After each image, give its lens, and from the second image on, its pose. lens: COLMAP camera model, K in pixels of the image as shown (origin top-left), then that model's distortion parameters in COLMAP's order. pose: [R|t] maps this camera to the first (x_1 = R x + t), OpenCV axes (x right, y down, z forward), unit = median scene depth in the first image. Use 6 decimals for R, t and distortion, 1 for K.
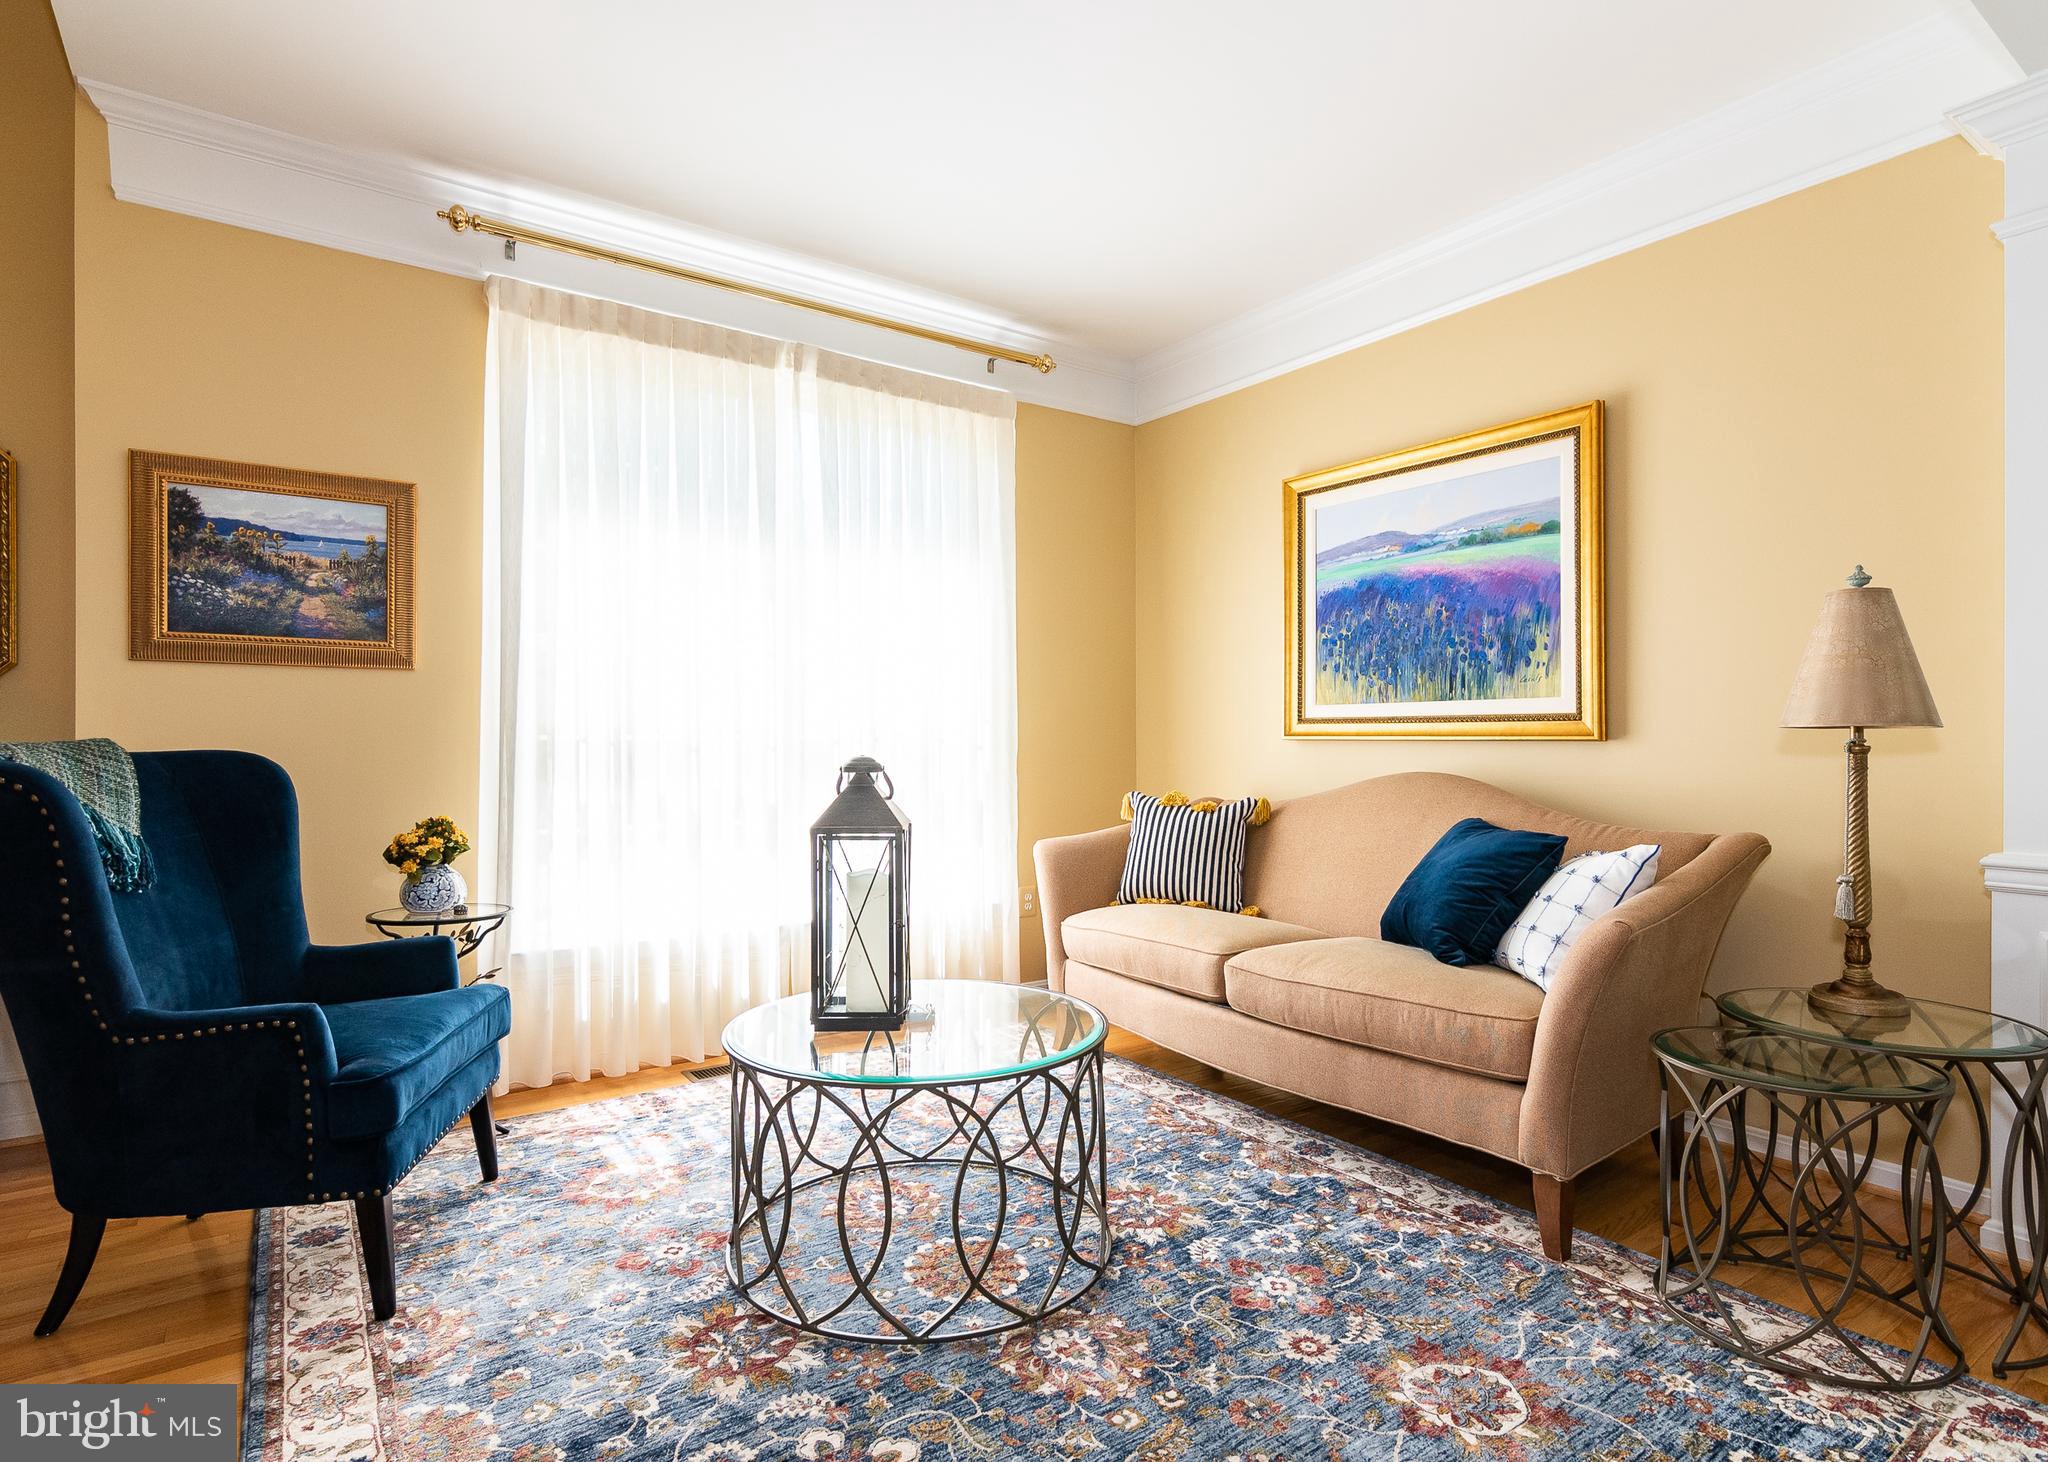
lens RADIAL K [[1069.5, 0, 1020.3], [0, 1069.5, 731.6], [0, 0, 1]] dist [-0.007387, 0.006945]
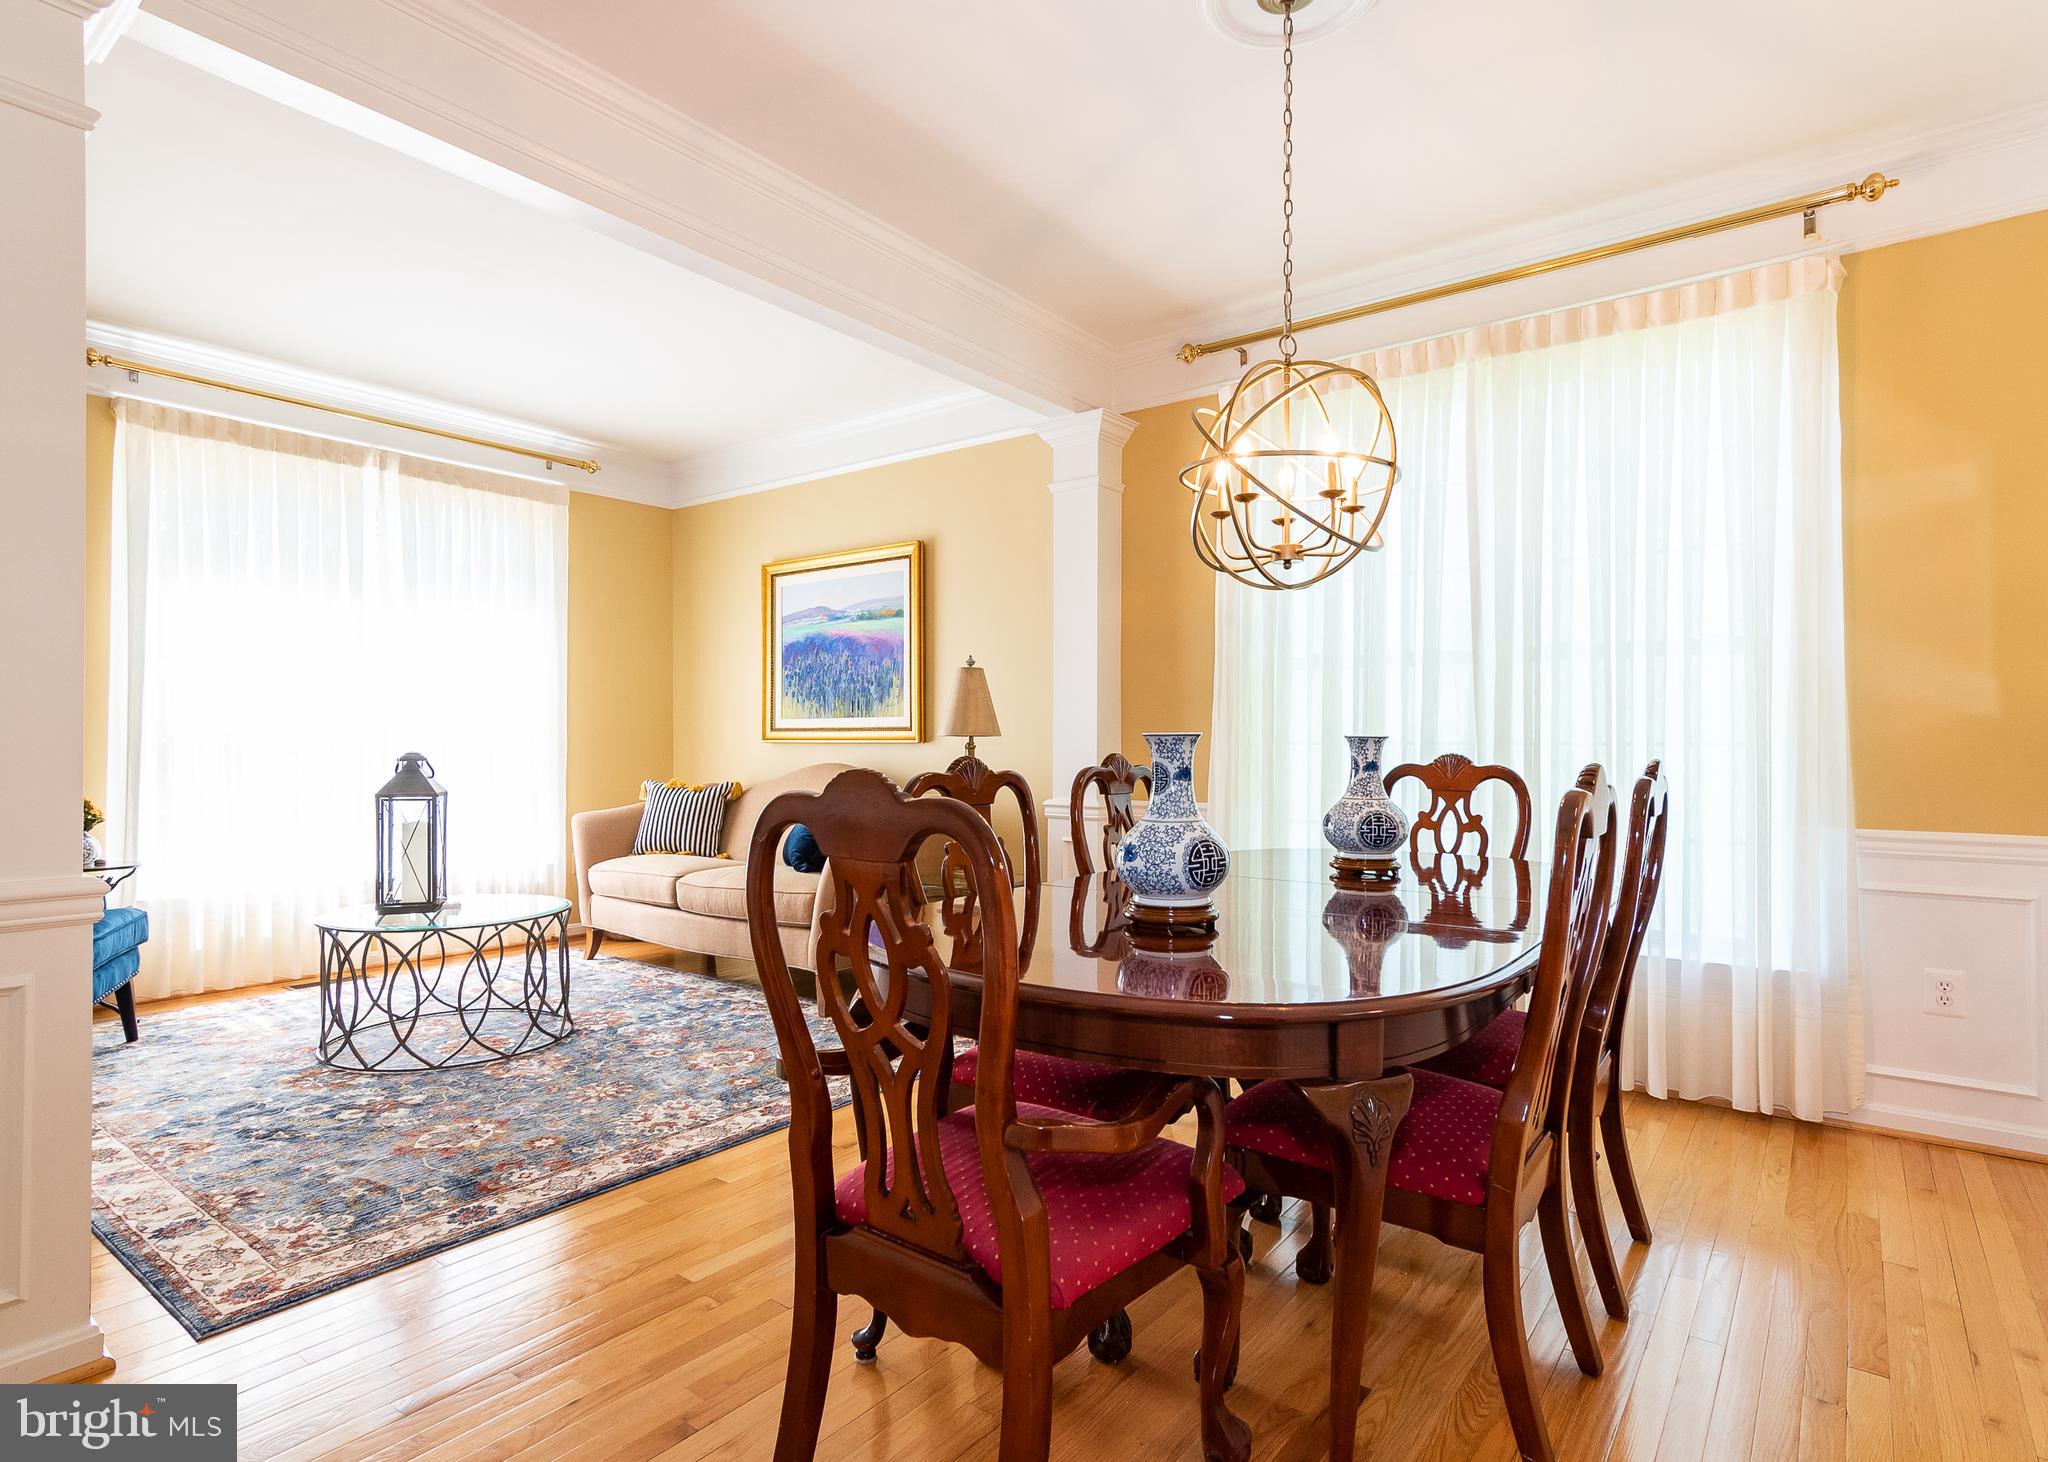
lens RADIAL K [[1069.5, 0, 1026.5], [0, 1069.5, 737.4], [0, 0, 1]] dist [-0.007387, 0.006945]
pose [[0.952424, 0.003103, 0.304759, 0.188630], [-0.003500, 0.999994, 0.000756, -0.002677], [-0.304755, -0.001787, 0.952429, -0.643600]]
